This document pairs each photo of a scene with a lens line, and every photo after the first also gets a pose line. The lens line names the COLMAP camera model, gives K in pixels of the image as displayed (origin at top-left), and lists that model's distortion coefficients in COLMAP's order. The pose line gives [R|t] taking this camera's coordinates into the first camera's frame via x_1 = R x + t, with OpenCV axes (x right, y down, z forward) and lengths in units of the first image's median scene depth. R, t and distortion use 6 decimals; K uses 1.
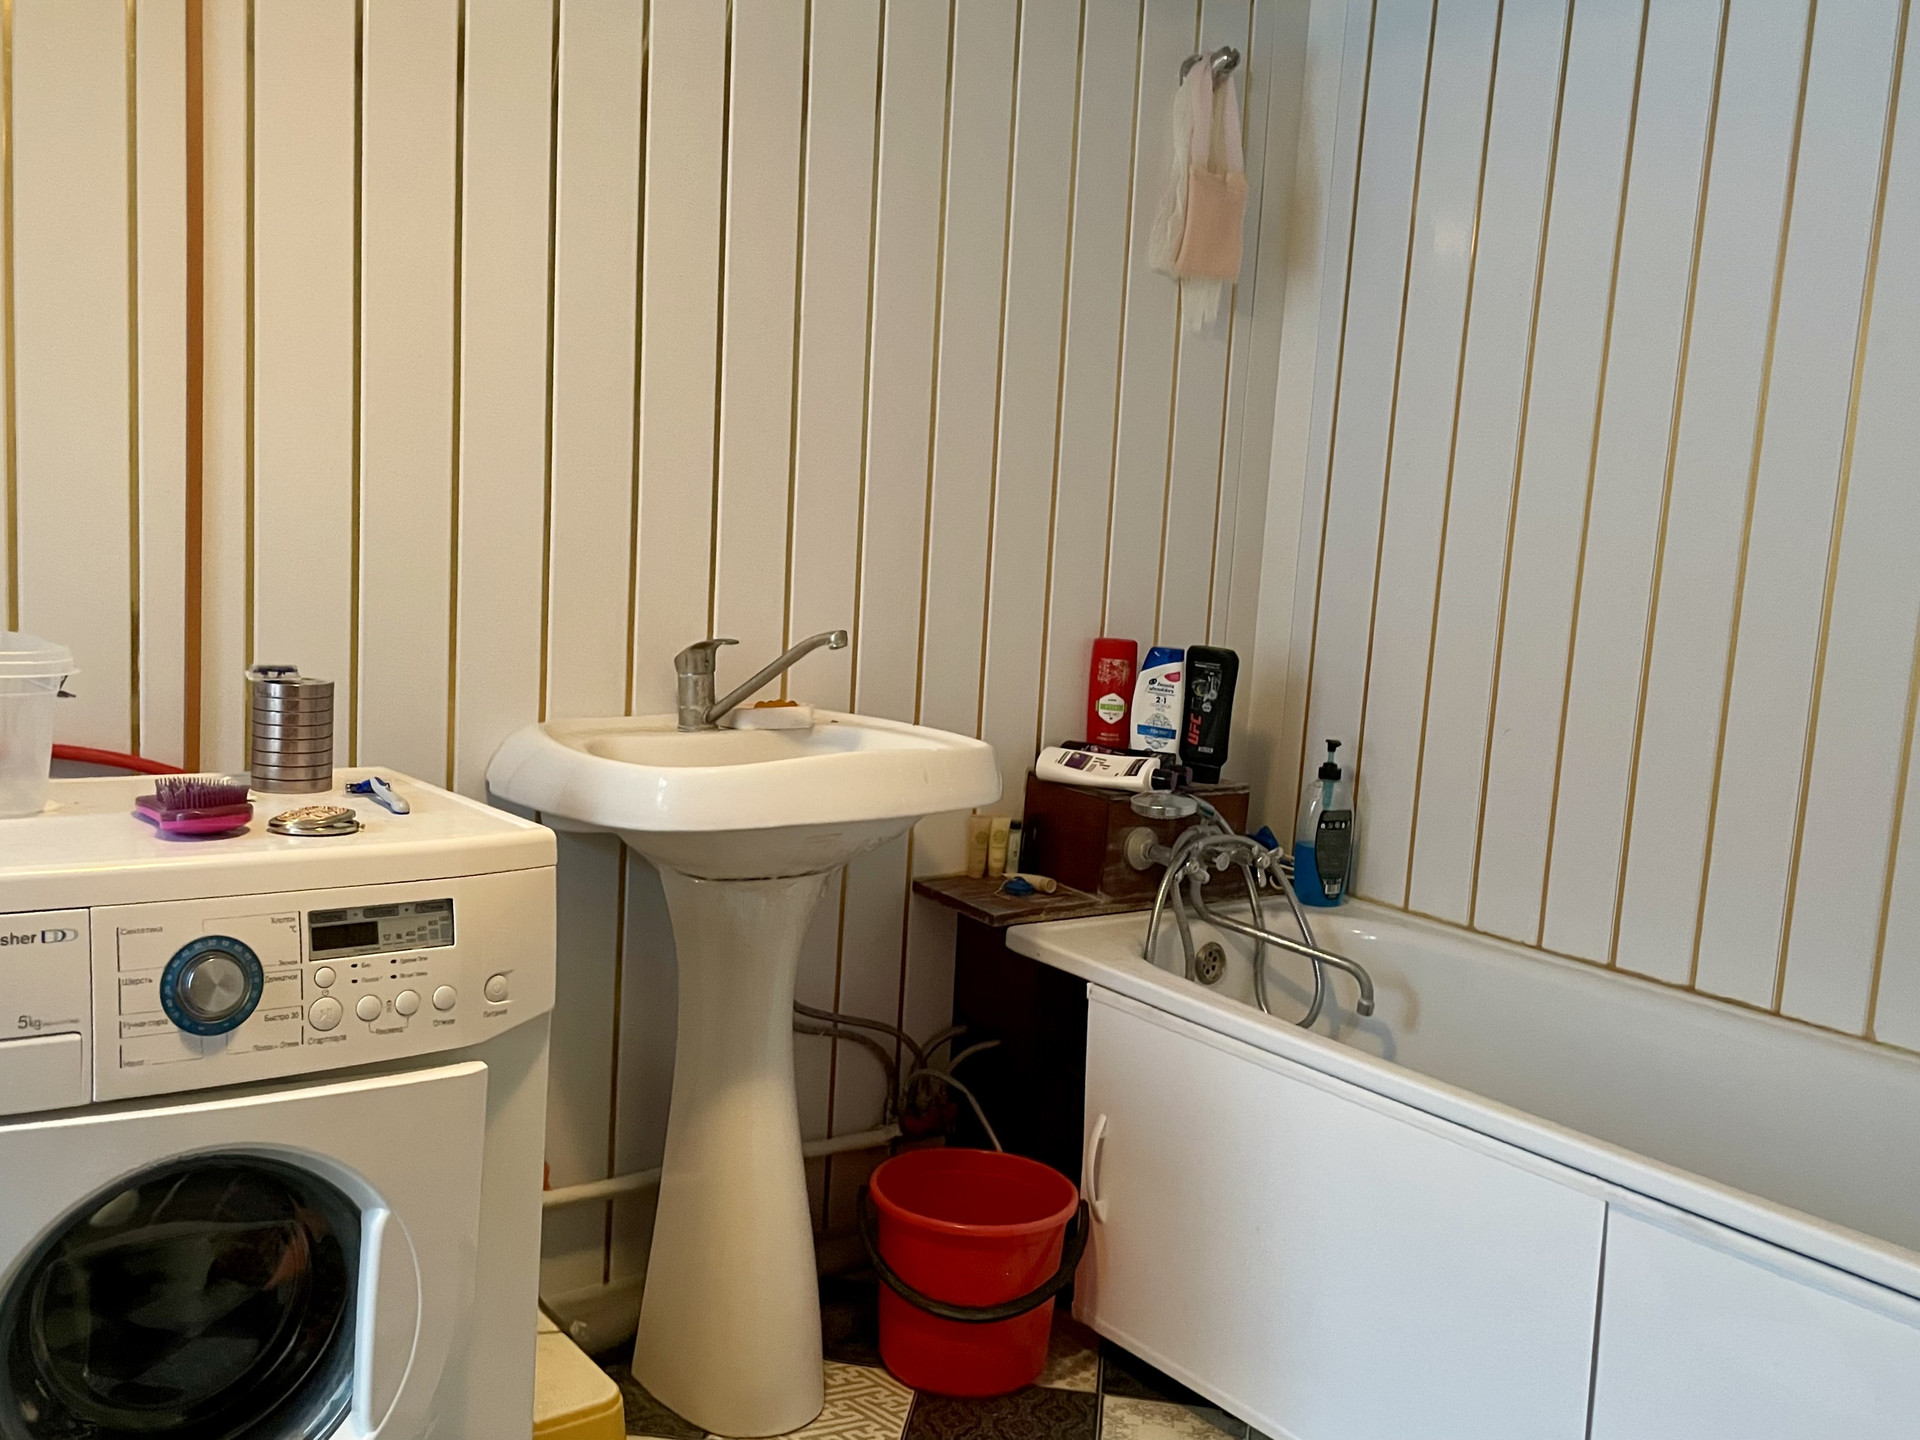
lens RADIAL K [[1771.9, 0, 969.8], [0, 1771.9, 721.2], [0, 0, 1]] dist [0.020700, 0.000000]
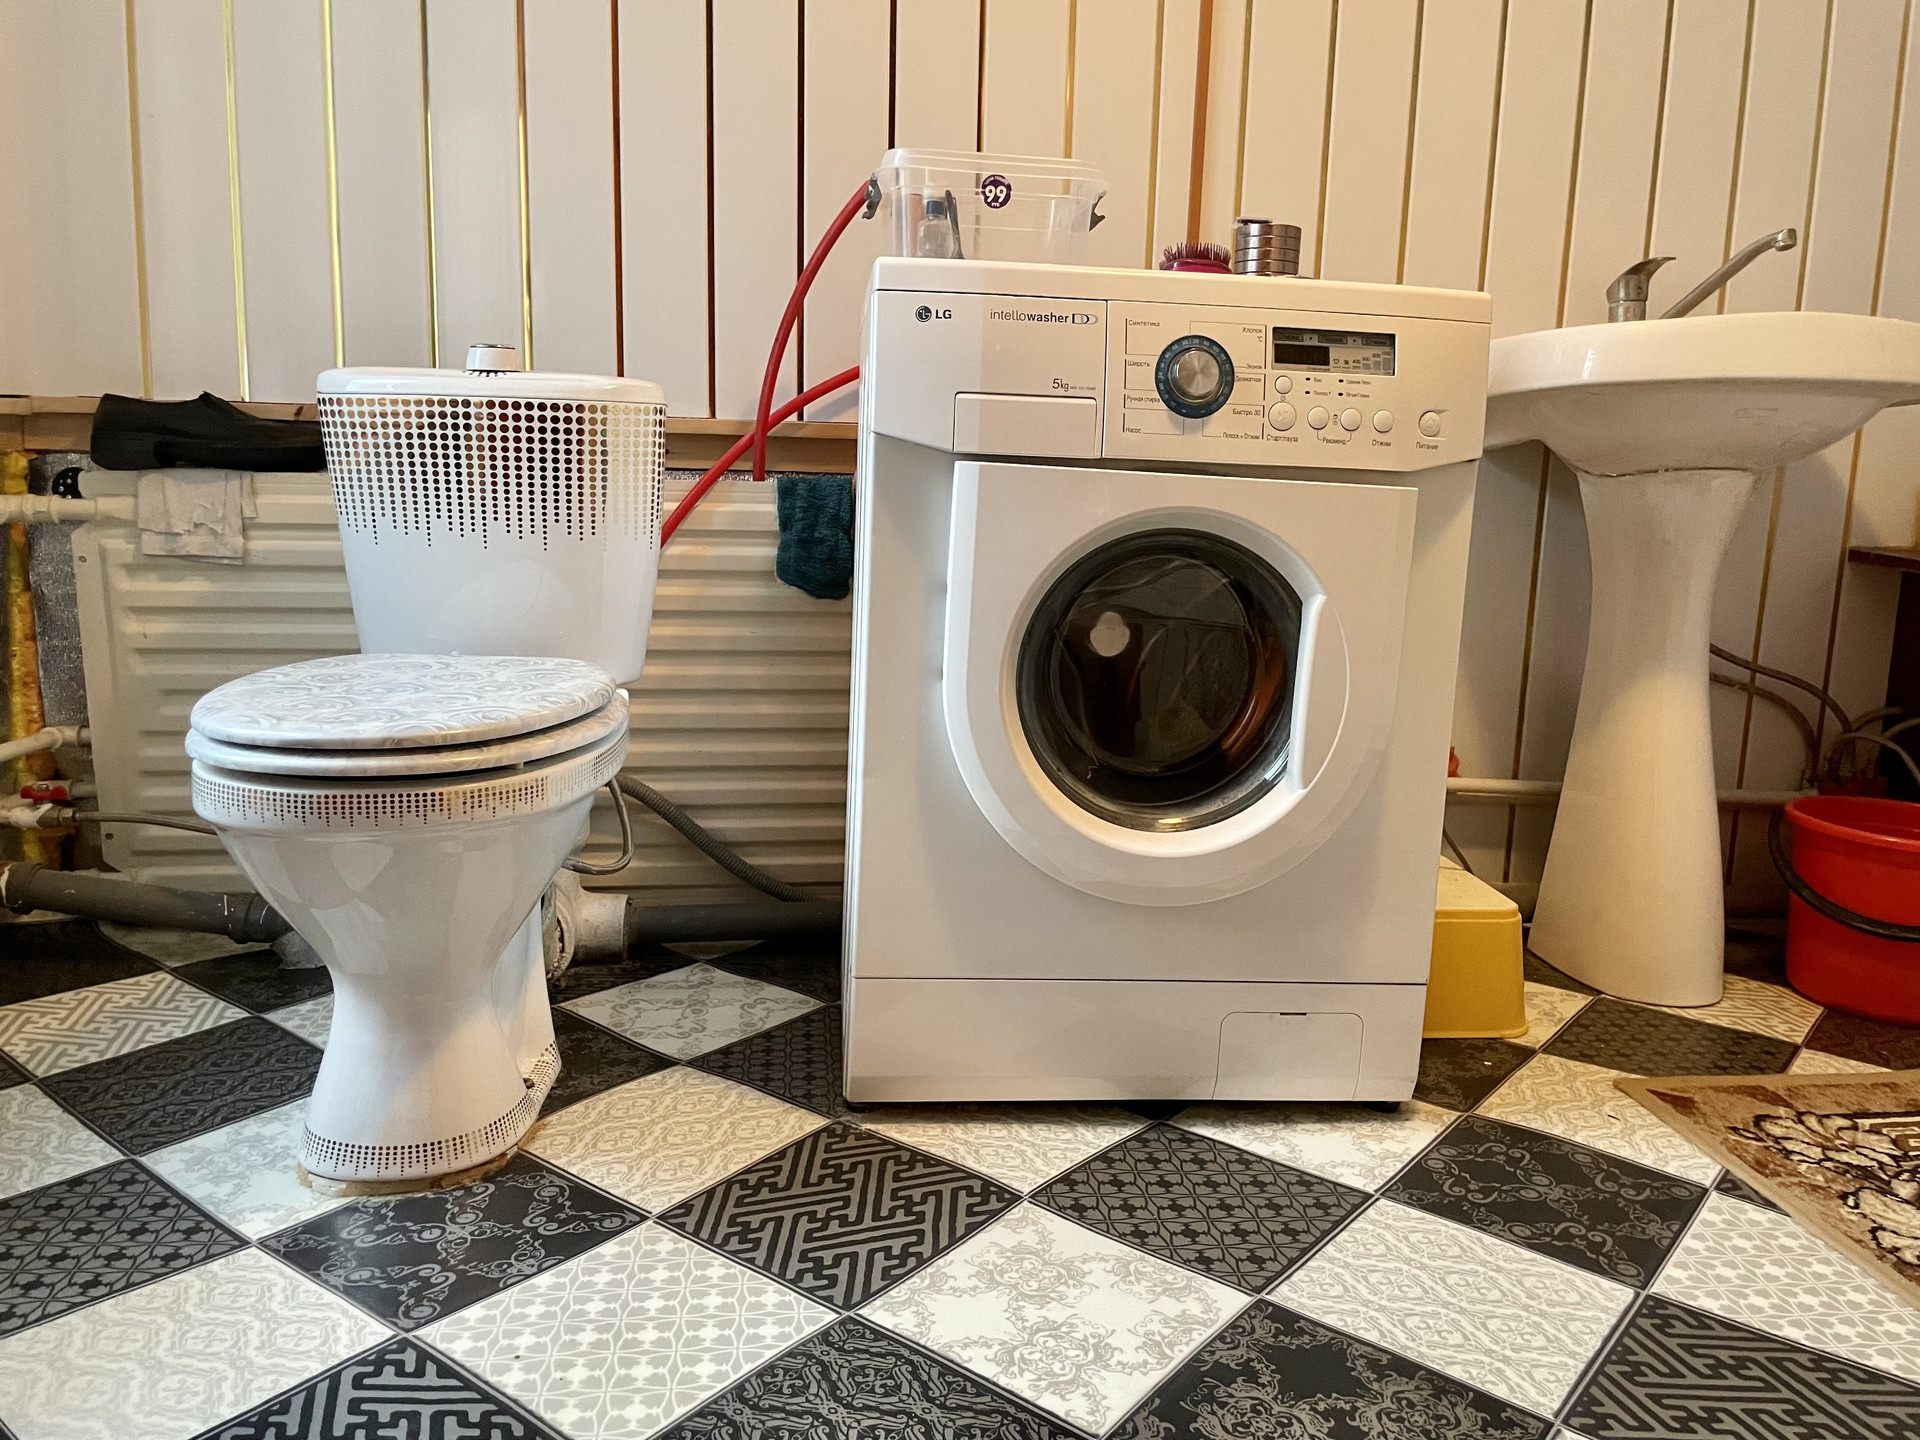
lens RADIAL K [[1462.2, 0, 964.7], [0, 1462.2, 712.7], [0, 0, 1]] dist [0.076134, -0.101111]
pose [[0.847814, 0.055621, -0.527368, -0.010962], [-0.043751, 0.998430, 0.034969, 0.212725], [0.528486, -0.006574, 0.848917, 0.040514]]
